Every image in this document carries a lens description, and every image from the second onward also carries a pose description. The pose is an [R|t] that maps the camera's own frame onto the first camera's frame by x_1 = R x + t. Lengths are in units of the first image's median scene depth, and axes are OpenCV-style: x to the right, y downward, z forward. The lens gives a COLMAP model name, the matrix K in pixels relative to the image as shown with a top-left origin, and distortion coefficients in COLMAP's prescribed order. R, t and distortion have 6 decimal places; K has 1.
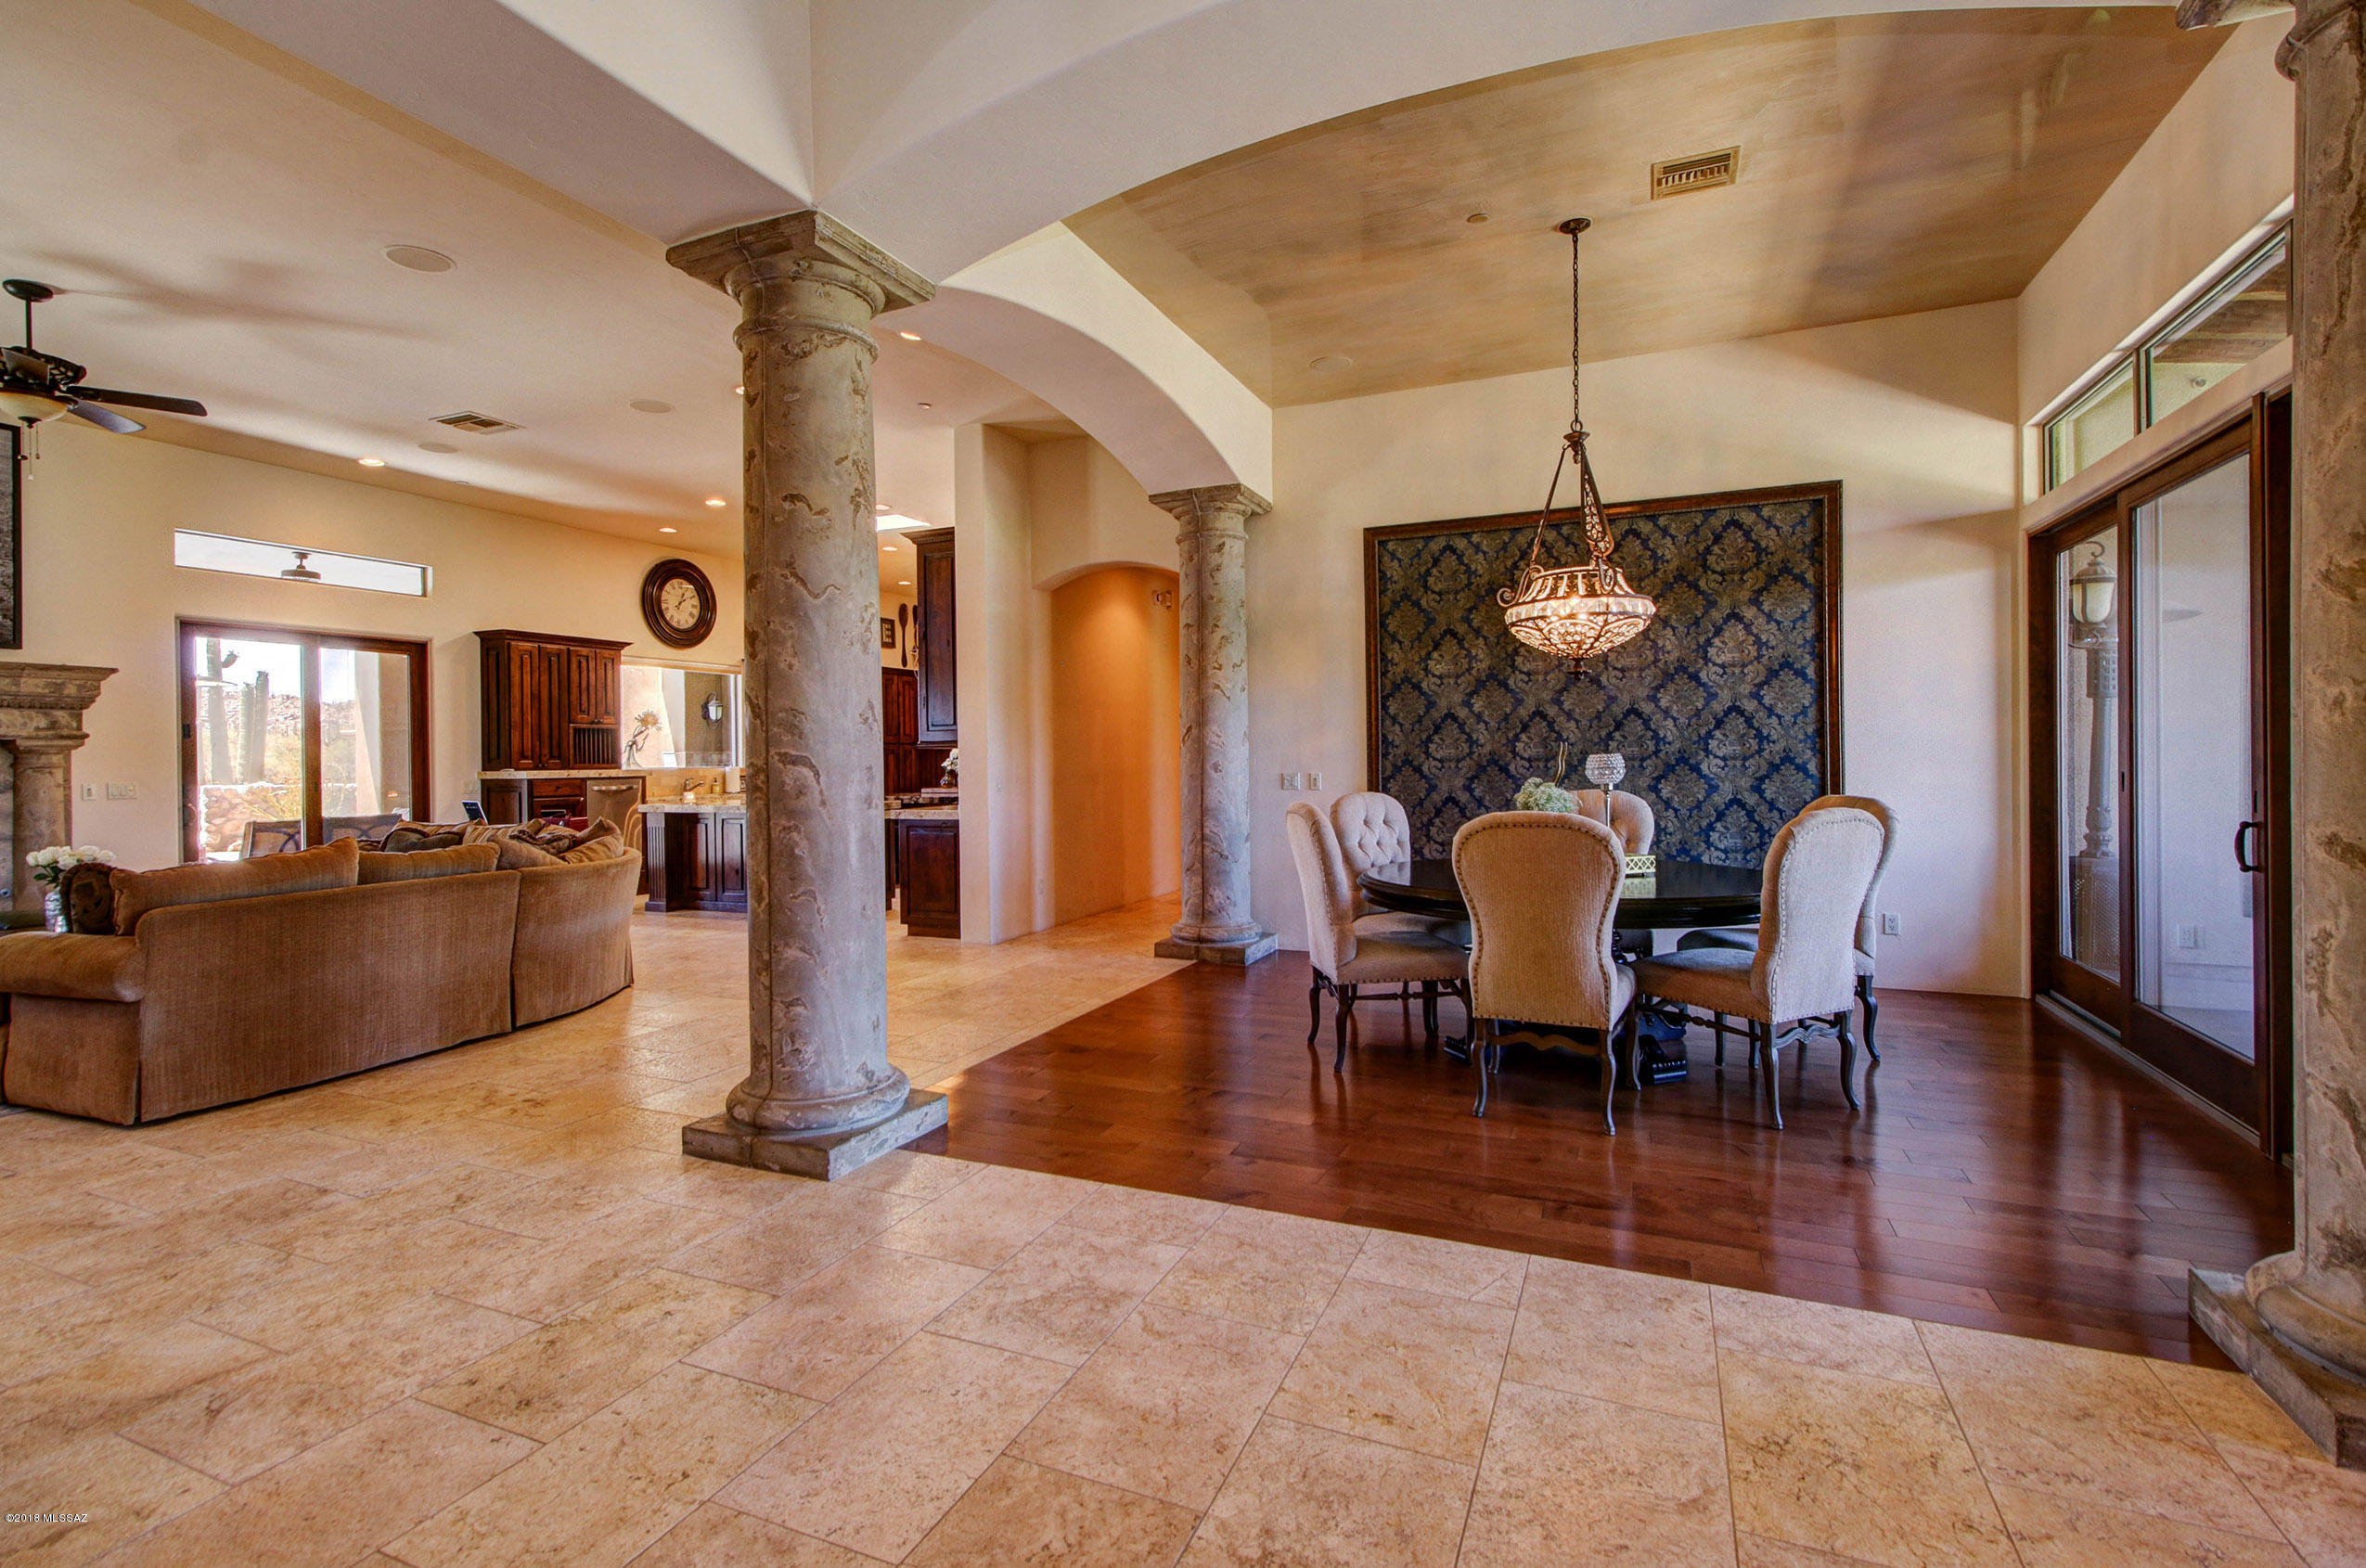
lens RADIAL K [[1082.0, 0, 1156.8], [0, 1082.0, 764.3], [0, 0, 1]] dist [0.023063, -0.010378]
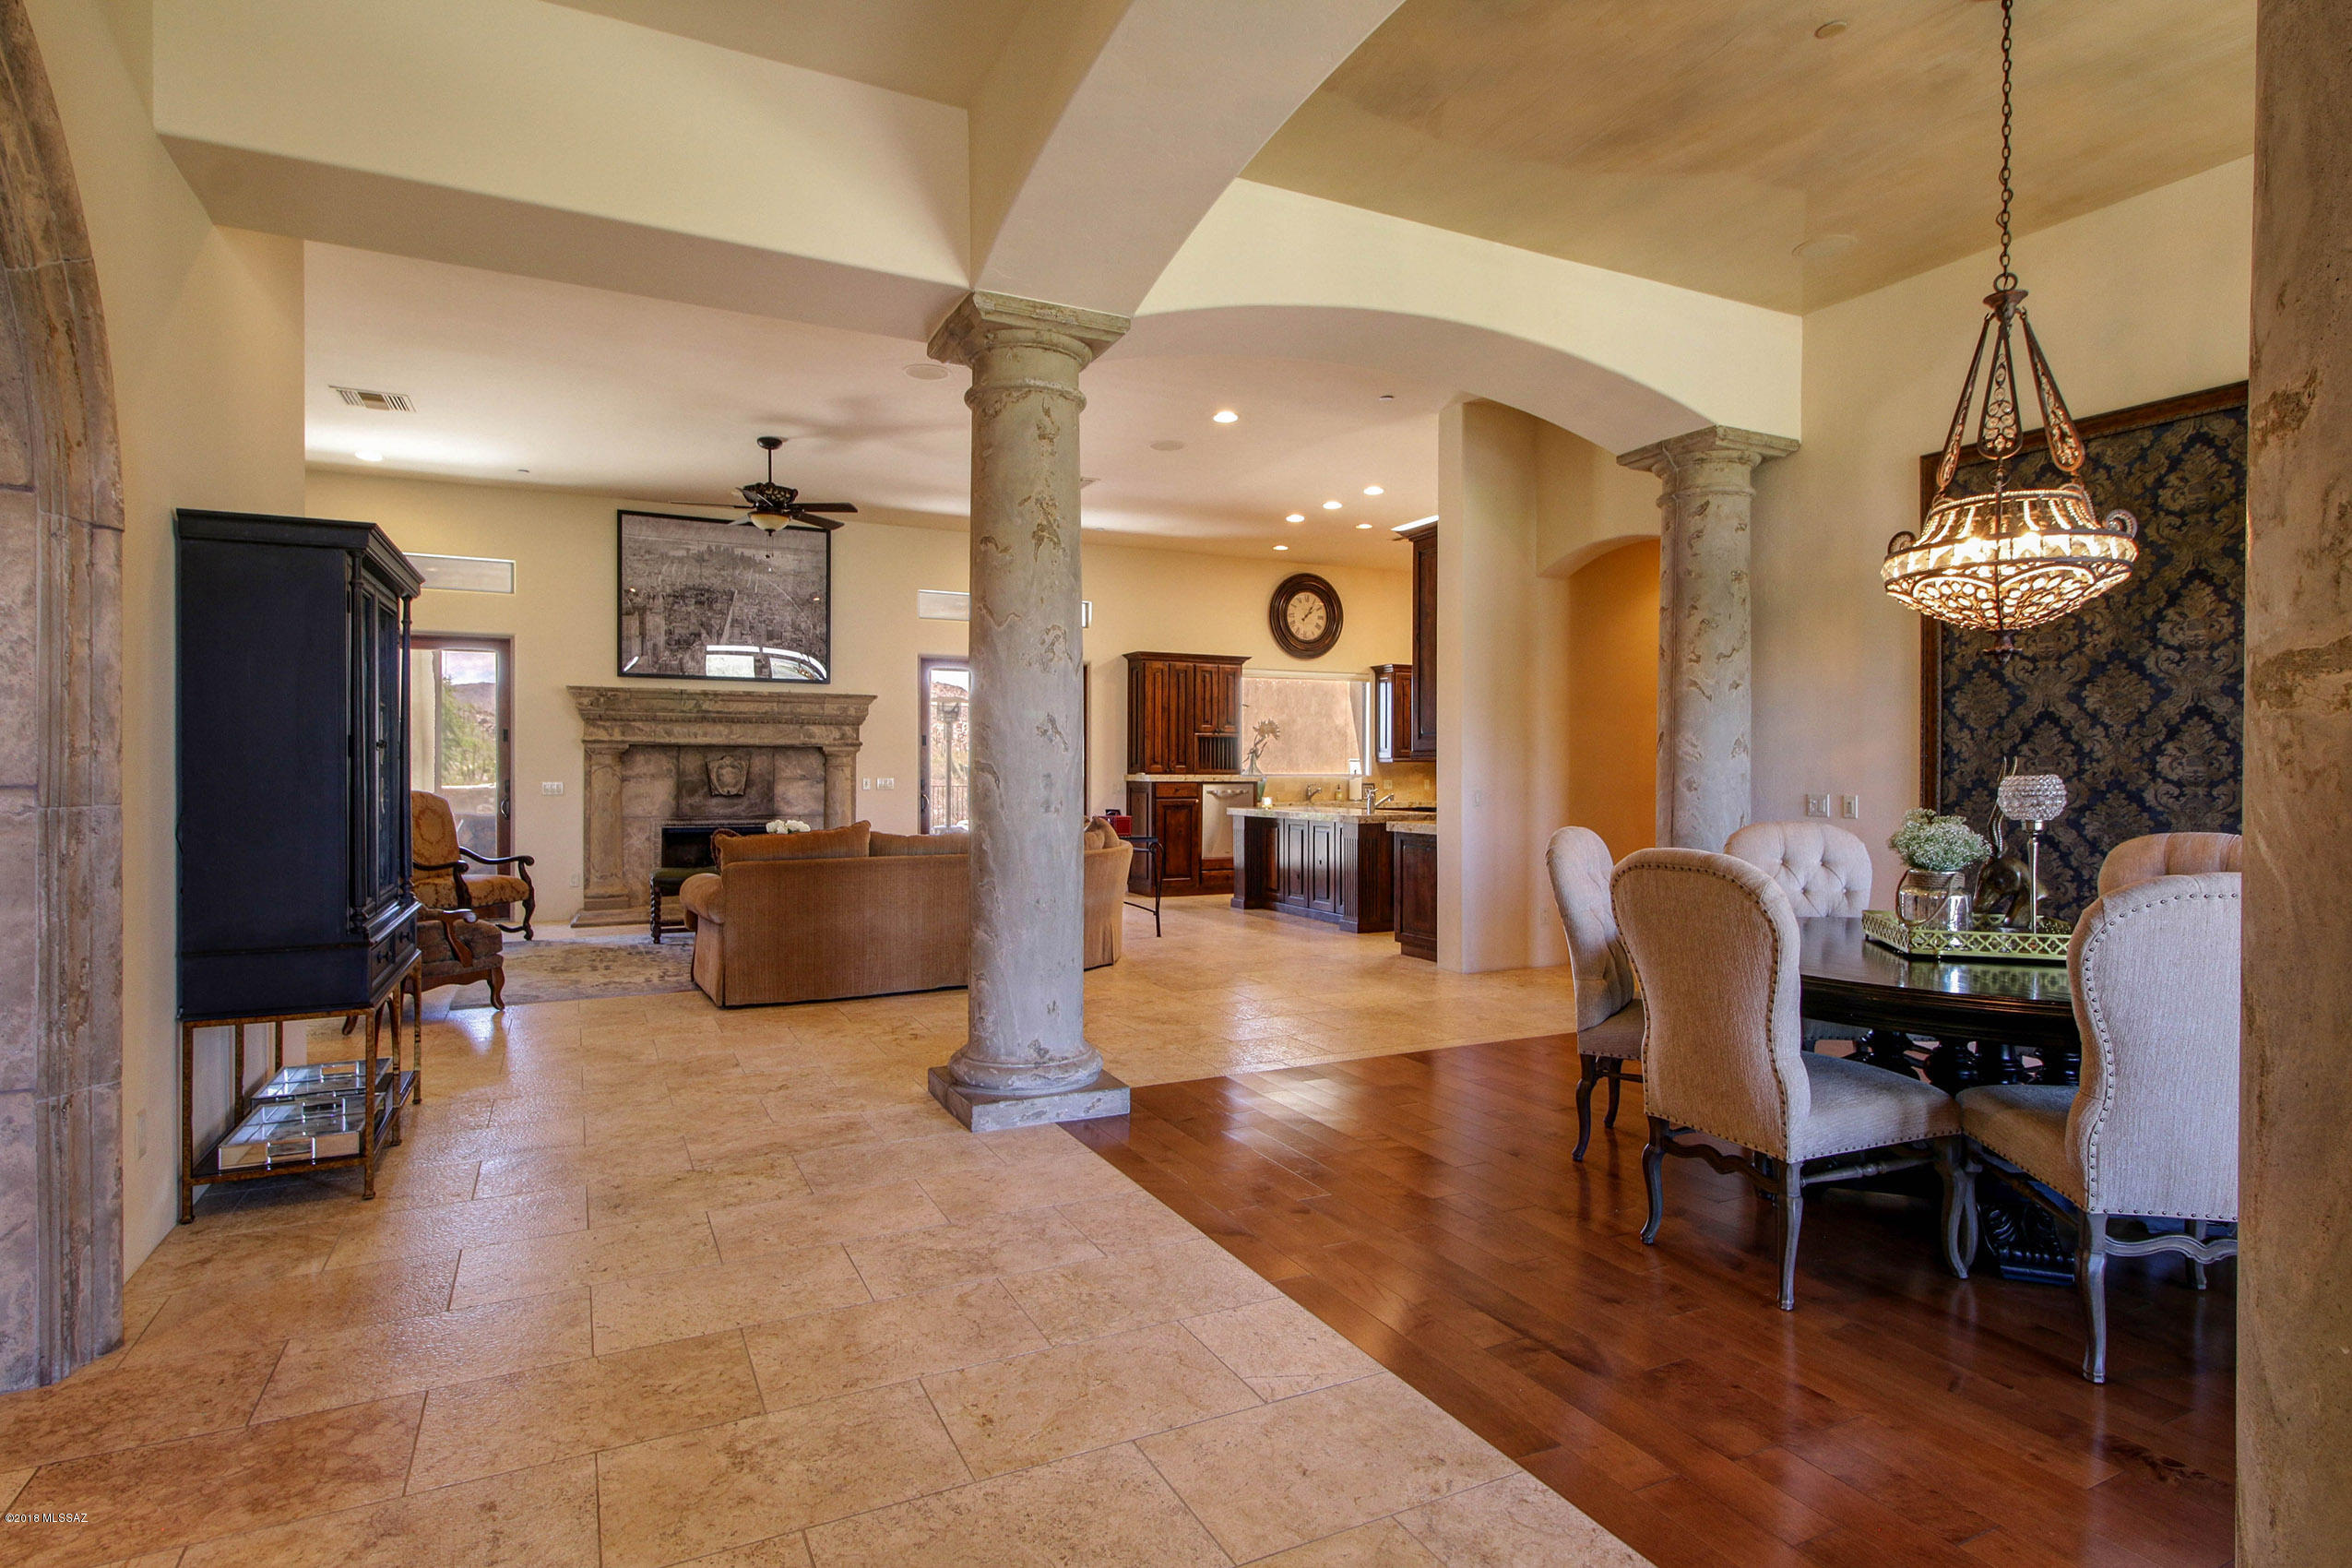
lens RADIAL K [[1188.5, 0, 1177.4], [0, 1188.5, 779.1], [0, 0, 1]] dist [0.014612, 0.000334]
pose [[0.775546, 0.019752, -0.630982, 0.327447], [-0.016658, 0.999803, 0.010823, -0.004474], [0.631072, 0.002117, 0.775722, 0.077708]]
